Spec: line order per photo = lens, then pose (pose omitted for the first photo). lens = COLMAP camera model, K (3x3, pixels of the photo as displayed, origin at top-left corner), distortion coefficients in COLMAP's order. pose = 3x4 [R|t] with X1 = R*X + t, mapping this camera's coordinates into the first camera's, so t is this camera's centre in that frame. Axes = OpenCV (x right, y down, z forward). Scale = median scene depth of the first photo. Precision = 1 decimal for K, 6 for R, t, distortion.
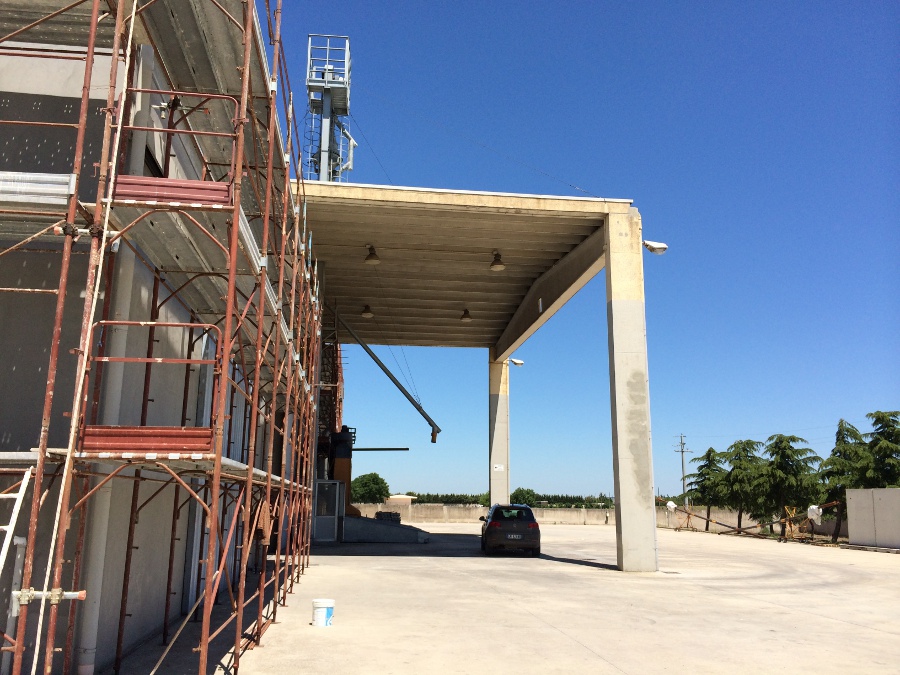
lens RADIAL K [[758.7, 0, 450.0], [0, 758.7, 337.5], [0, 0, 1]] dist [0.006321, -0.006041]
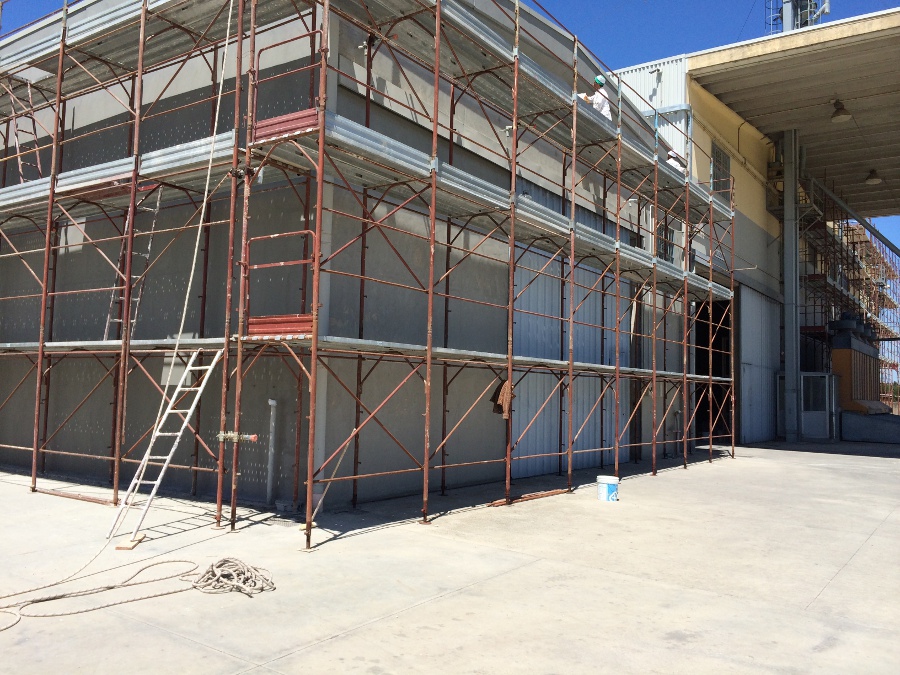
lens RADIAL K [[758.7, 0, 450.0], [0, 758.7, 337.5], [0, 0, 1]] dist [0.006321, -0.006041]
pose [[0.736816, -0.033625, -0.675257, 0.662983], [0.122962, 0.988770, 0.084935, 0.077094], [0.664818, -0.145613, 0.732676, 0.229601]]
